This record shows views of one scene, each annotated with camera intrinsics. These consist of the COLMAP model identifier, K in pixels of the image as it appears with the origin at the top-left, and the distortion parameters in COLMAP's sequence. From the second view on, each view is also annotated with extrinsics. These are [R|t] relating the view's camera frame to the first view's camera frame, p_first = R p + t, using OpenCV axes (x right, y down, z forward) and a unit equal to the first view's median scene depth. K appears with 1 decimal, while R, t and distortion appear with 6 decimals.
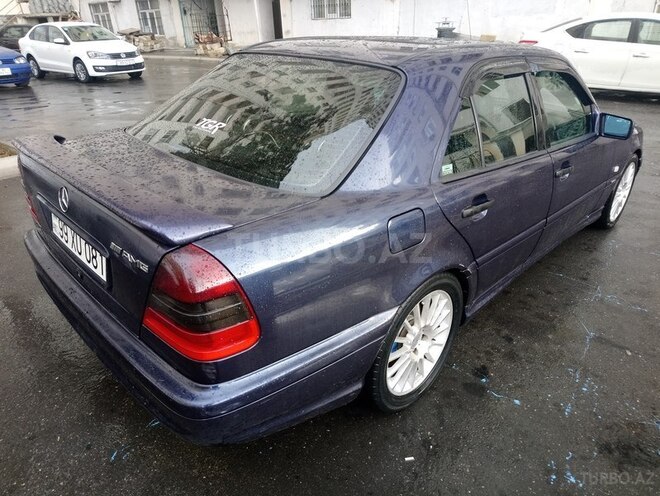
lens RADIAL K [[483.2, 0, 330.6], [0, 483.2, 245.6], [0, 0, 1]] dist [0.003511, -0.001513]
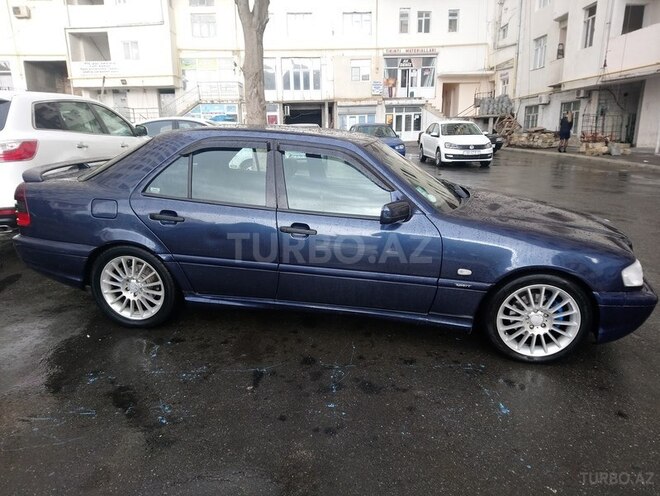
lens RADIAL K [[483.2, 0, 328.3], [0, 483.2, 248.4], [0, 0, 1]] dist [0.003511, -0.001513]
pose [[0.573810, 0.213219, -0.790746, 0.344188], [-0.350399, 0.936599, -0.001723, -0.032384], [0.740245, 0.278066, 0.612142, 0.075862]]
